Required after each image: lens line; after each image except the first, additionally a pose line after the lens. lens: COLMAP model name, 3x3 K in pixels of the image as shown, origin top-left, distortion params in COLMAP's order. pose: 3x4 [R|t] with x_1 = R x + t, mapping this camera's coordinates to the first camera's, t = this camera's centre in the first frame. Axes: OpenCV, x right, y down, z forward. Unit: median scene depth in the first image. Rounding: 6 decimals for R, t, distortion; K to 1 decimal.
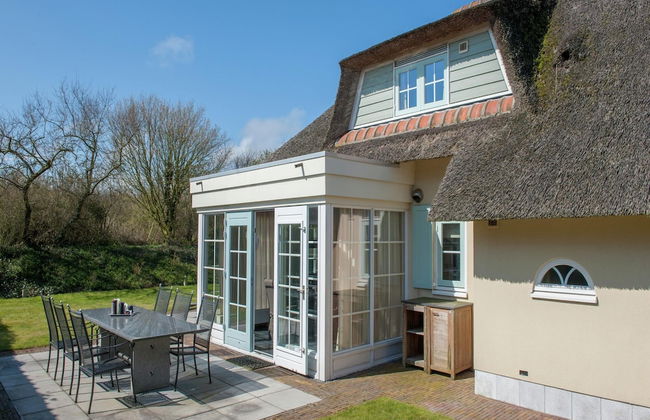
lens RADIAL K [[442.7, 0, 325.0], [0, 442.7, 210.0], [0, 0, 1]] dist [-0.003936, -0.000984]
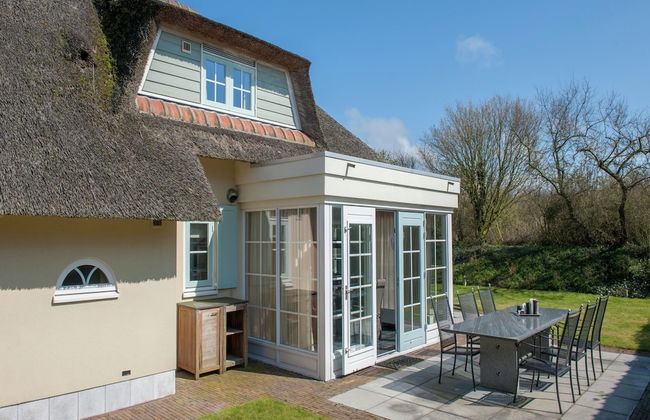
lens RADIAL K [[442.7, 0, 325.0], [0, 442.7, 210.0], [0, 0, 1]] dist [-0.003936, -0.000984]
pose [[-0.045743, 0.062198, 0.997015, -0.854720], [-0.062591, 0.995920, -0.065001, 0.055596], [-0.996990, -0.065377, -0.041663, 0.892593]]
